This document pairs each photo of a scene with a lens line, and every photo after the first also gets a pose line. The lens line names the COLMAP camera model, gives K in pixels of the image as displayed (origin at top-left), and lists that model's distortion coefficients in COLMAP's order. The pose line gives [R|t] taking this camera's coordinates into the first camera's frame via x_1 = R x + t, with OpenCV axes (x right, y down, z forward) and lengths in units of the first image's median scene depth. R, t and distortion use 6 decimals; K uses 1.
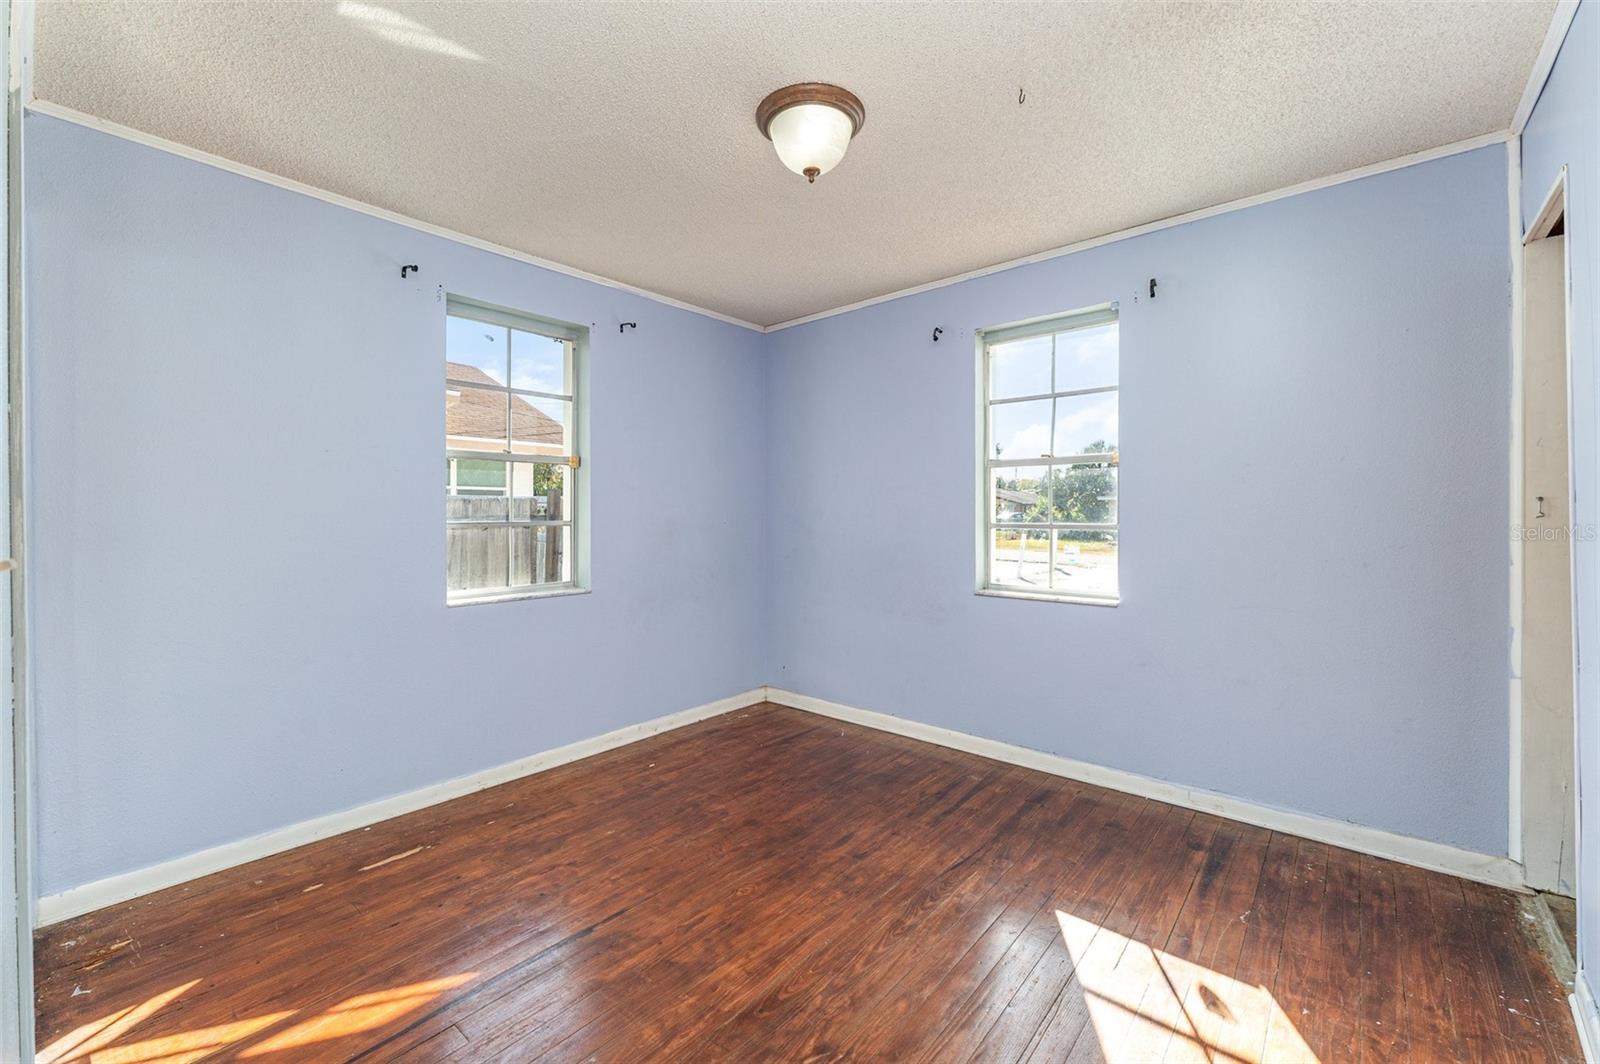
lens RADIAL K [[645.0, 0, 801.2], [0, 645.0, 513.7], [0, 0, 1]] dist [0.001113, 0.000133]
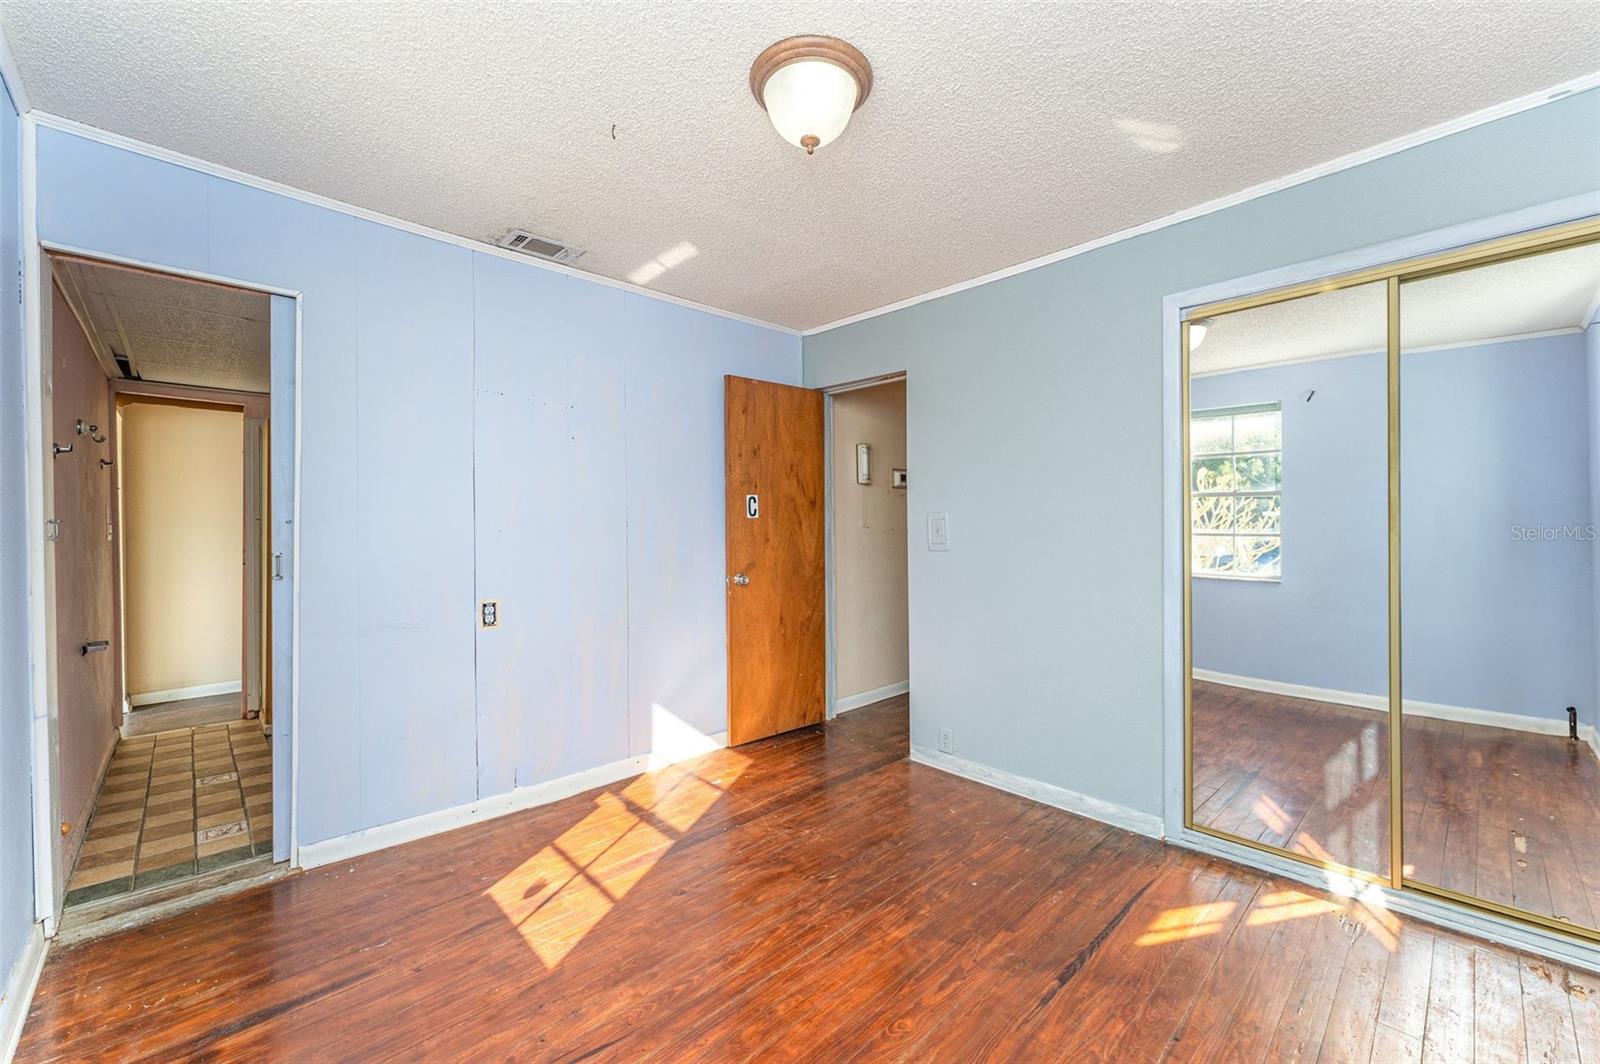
lens RADIAL K [[647.7, 0, 796.7], [0, 647.7, 527.9], [0, 0, 1]] dist [0.003386, 0.000312]
pose [[-0.994507, 0.008493, 0.104328, -0.044621], [0.009263, 0.999933, 0.006897, -0.007949], [-0.104262, 0.007825, -0.994519, 1.597751]]
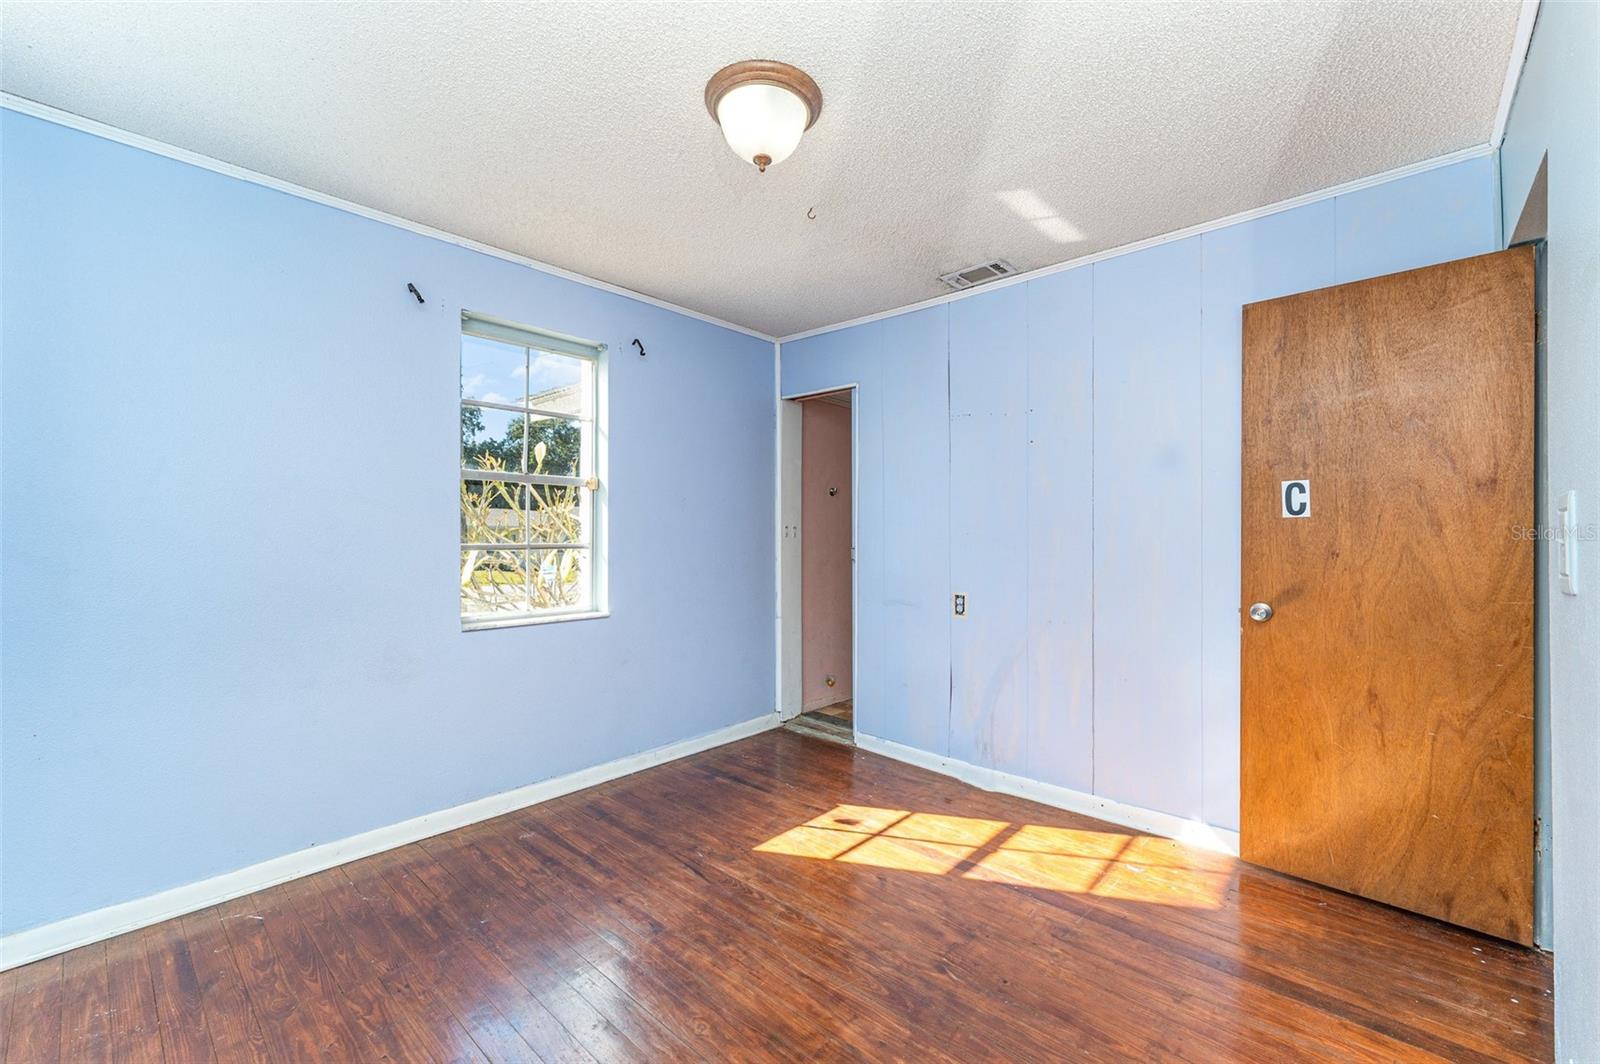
lens RADIAL K [[647.7, 0, 796.7], [0, 647.7, 527.9], [0, 0, 1]] dist [0.003386, 0.000312]
pose [[0.035600, 0.015118, 0.999252, -0.771207], [-0.000889, 0.999886, -0.015095, 0.008998], [-0.999366, -0.000351, 0.035609, 0.778473]]
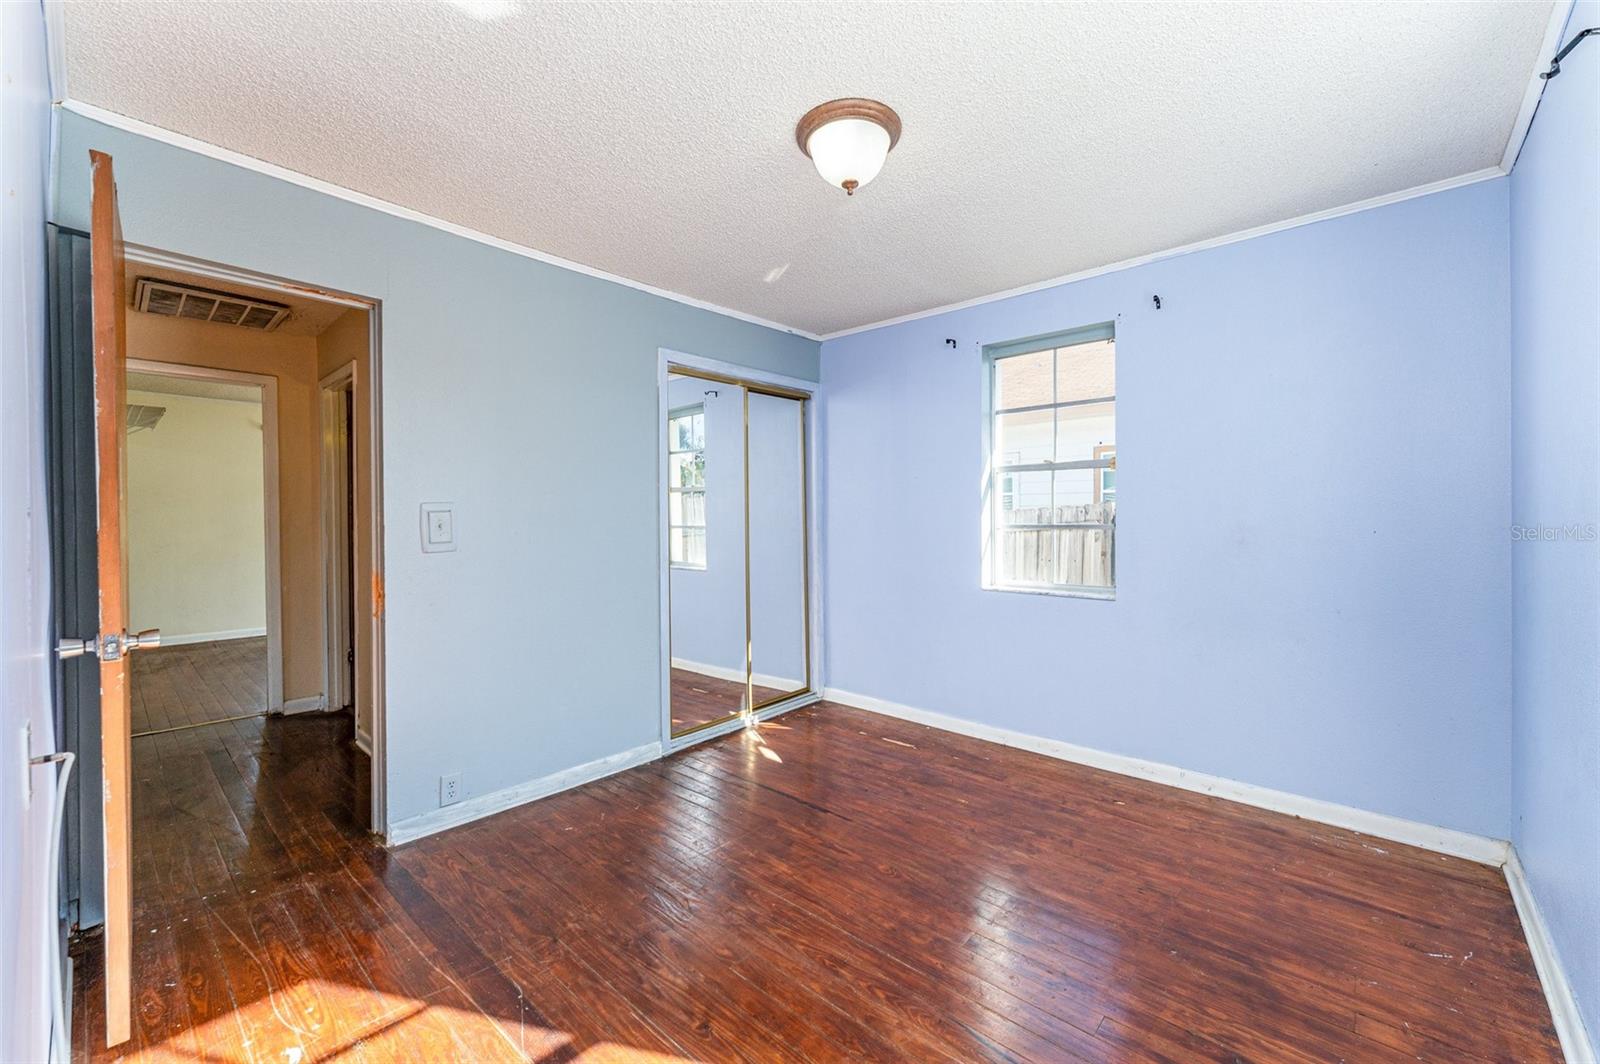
lens RADIAL K [[637.6, 0, 810.0], [0, 637.6, 523.2], [0, 0, 1]] dist [-0.001132, -0.000155]
pose [[-0.014156, 0.007721, -0.999870, 0.874595], [0.002931, 0.999966, 0.007680, -0.000046], [0.999896, -0.002821, -0.014178, 0.804518]]
